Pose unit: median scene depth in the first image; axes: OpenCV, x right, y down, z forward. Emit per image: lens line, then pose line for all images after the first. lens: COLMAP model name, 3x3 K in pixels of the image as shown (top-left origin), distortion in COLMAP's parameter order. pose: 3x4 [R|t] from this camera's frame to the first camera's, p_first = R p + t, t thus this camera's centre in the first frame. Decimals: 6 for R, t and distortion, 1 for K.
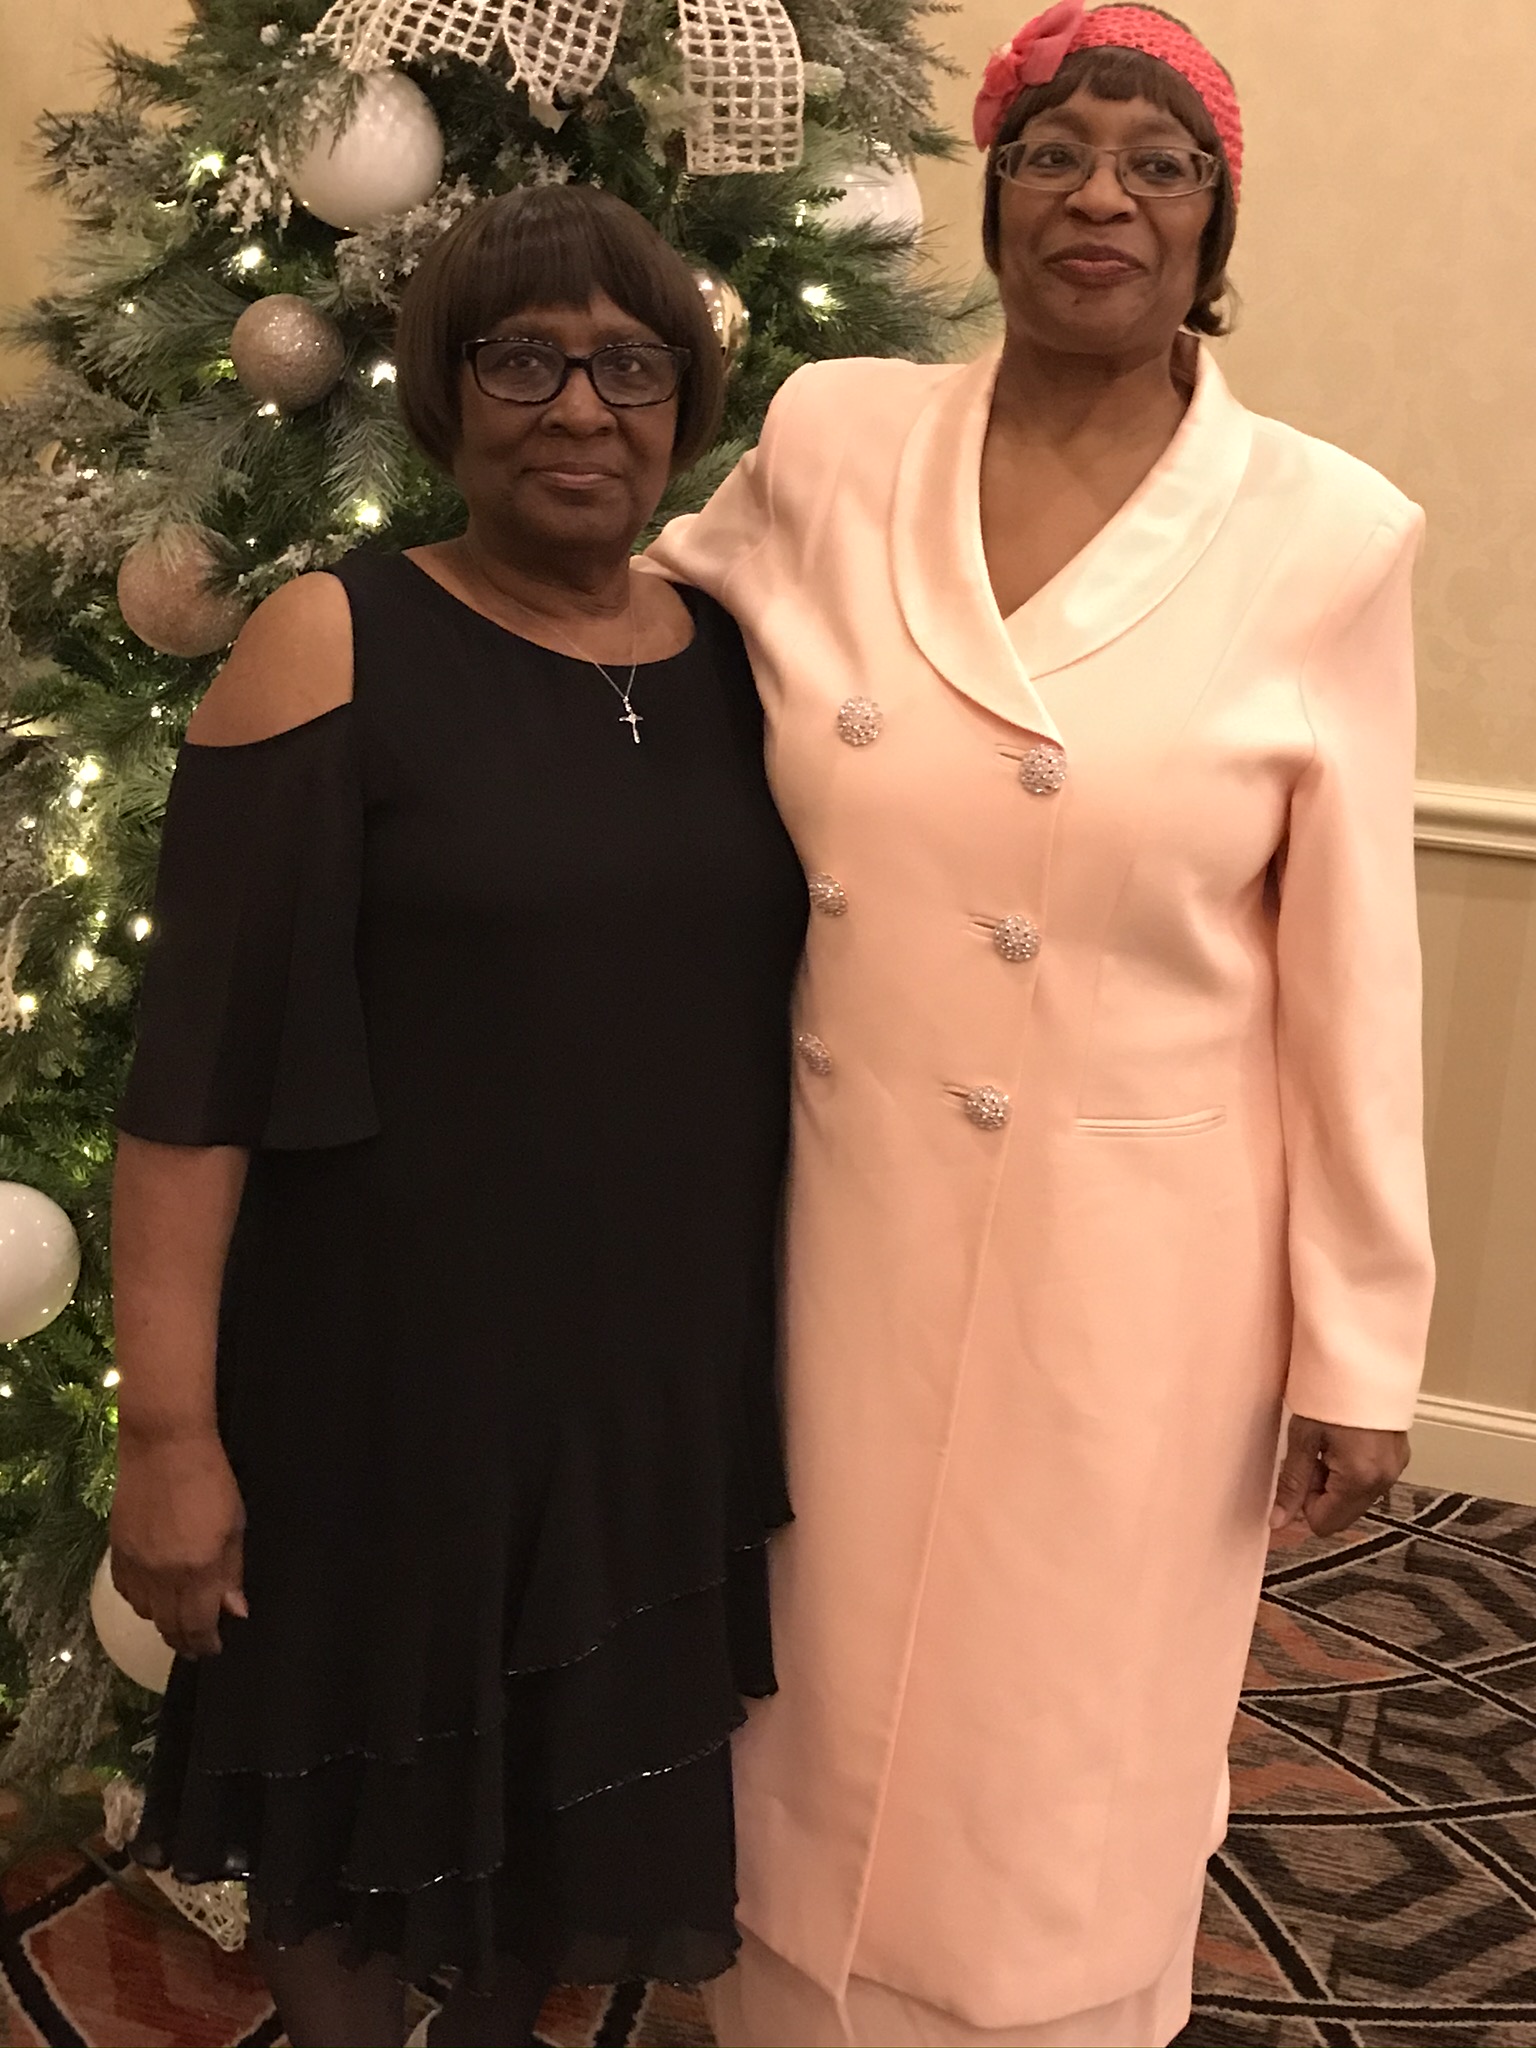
lens RADIAL K [[2718.9, 0, 768.0], [0, 2718.9, 1024.0], [0, 0, 1]] dist [0.001252, -0.050215]
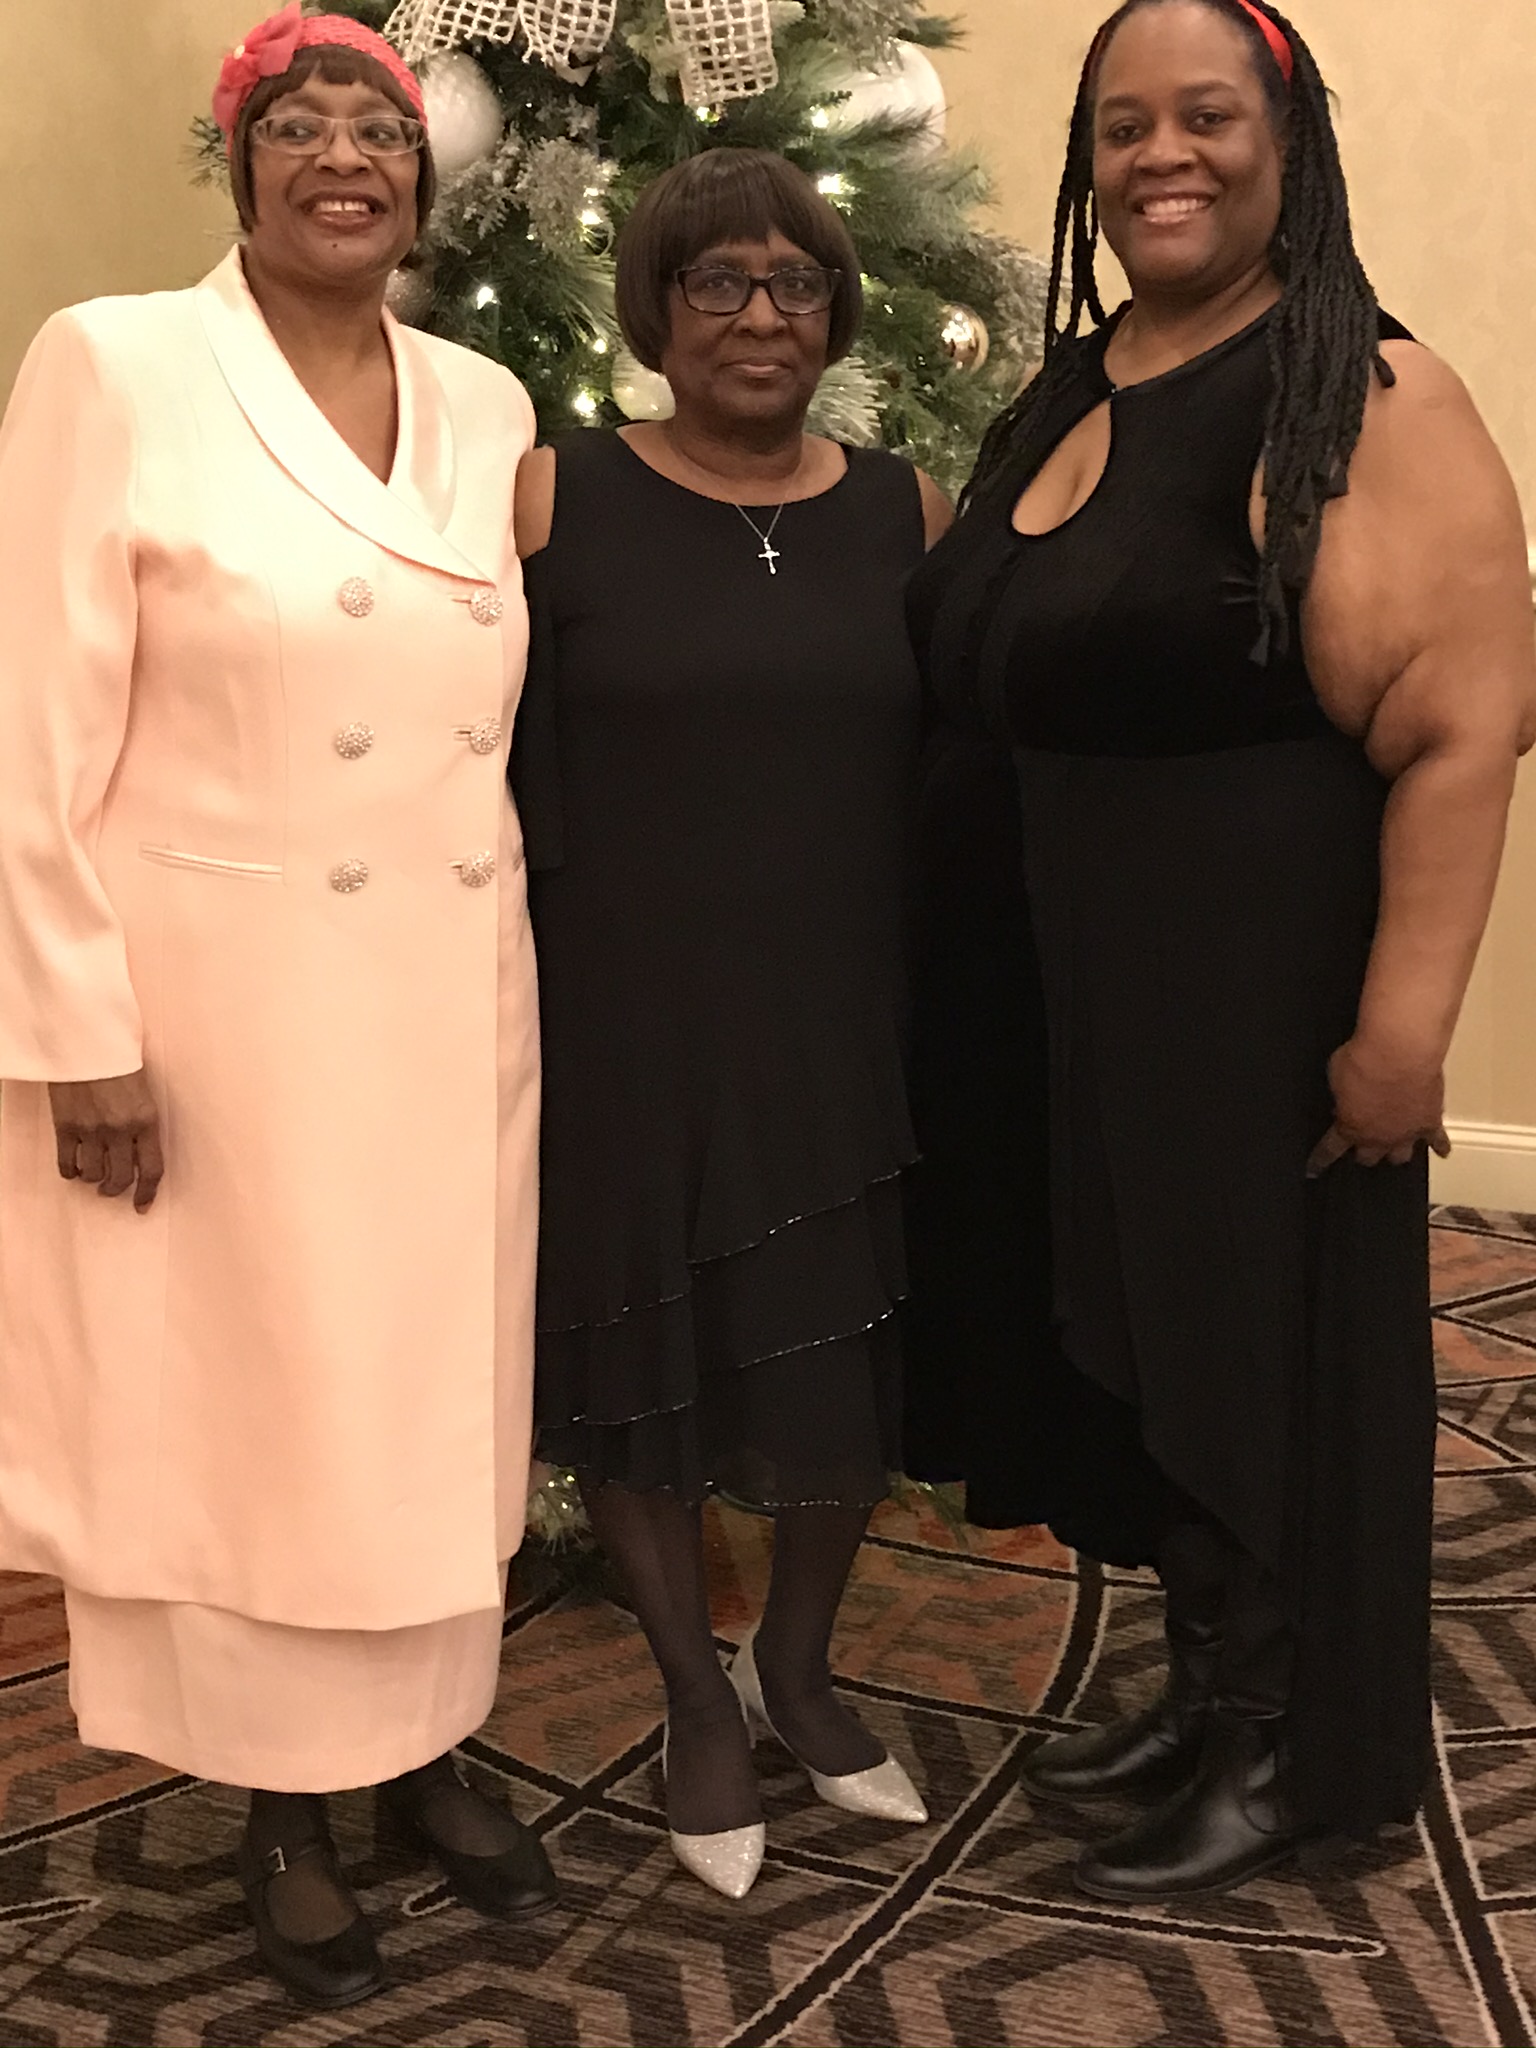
lens RADIAL K [[3176.8, 0, 797.3], [0, 3176.8, 1107.7], [0, 0, 1]] dist [0.035695, -0.129371]
pose [[0.979686, -0.077095, -0.185124, 0.249708], [0.084710, 0.995840, 0.033575, 0.091573], [0.181765, -0.048575, 0.982141, -0.418138]]
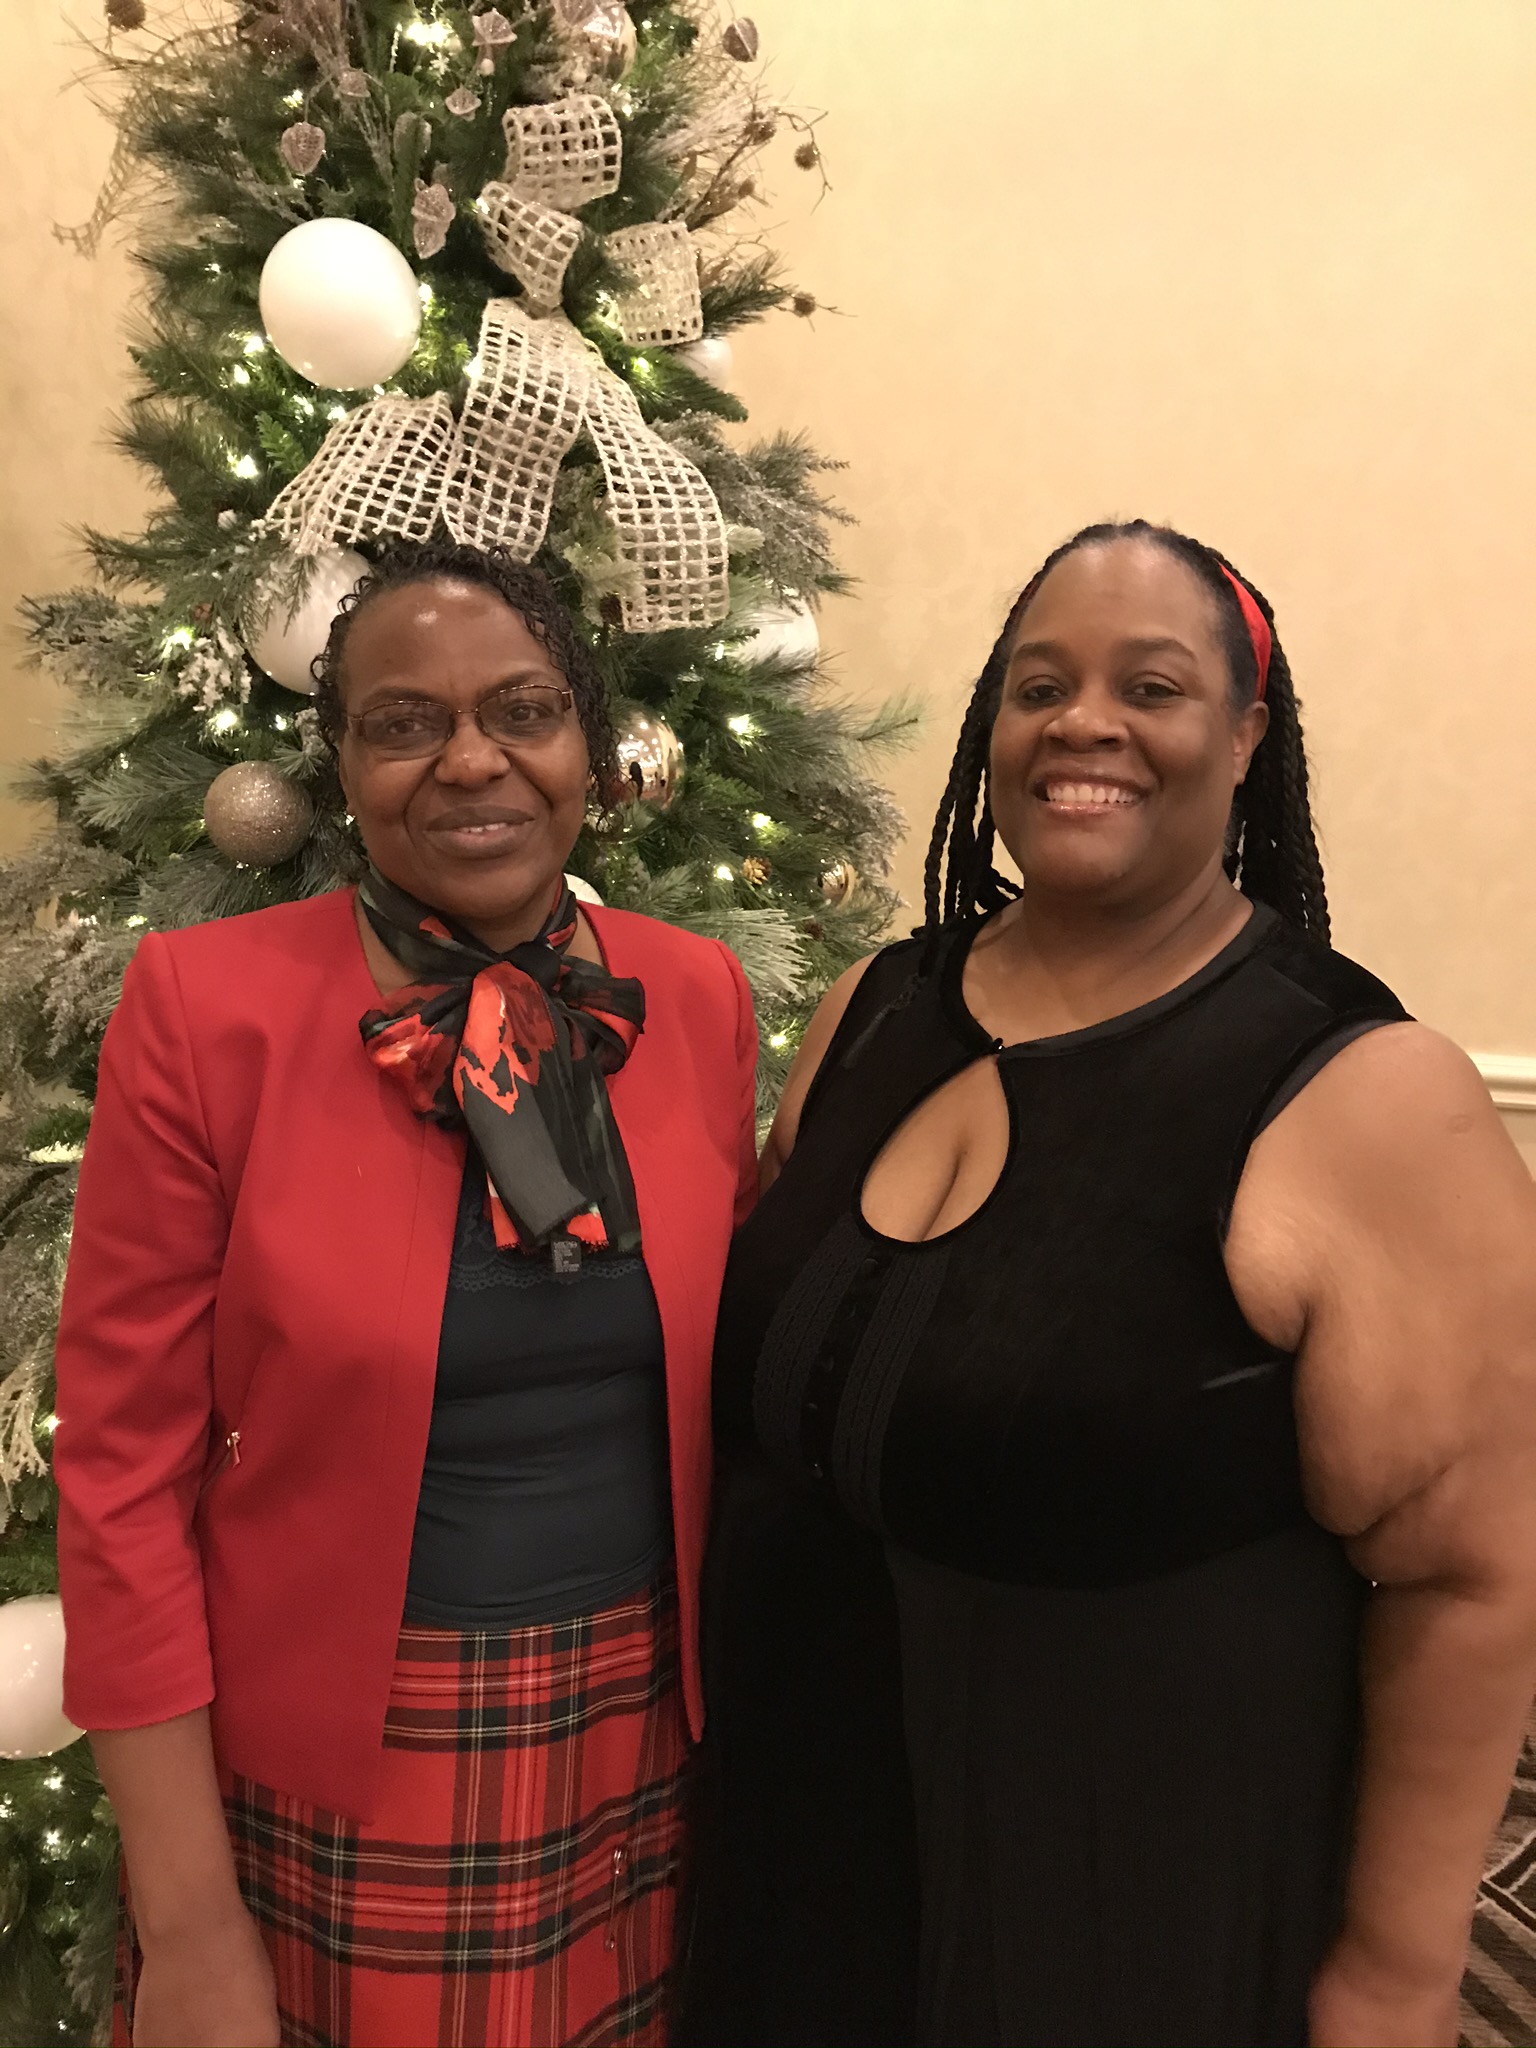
lens RADIAL K [[1683.3, 0, 755.3], [0, 1683.3, 1024.6], [0, 0, 1]] dist [-0.003010, 0.007253]
pose [[0.996250, -0.064415, 0.057764, -0.026155], [0.065887, 0.997540, -0.023951, -0.138426], [-0.056079, 0.027667, 0.998043, 0.336222]]
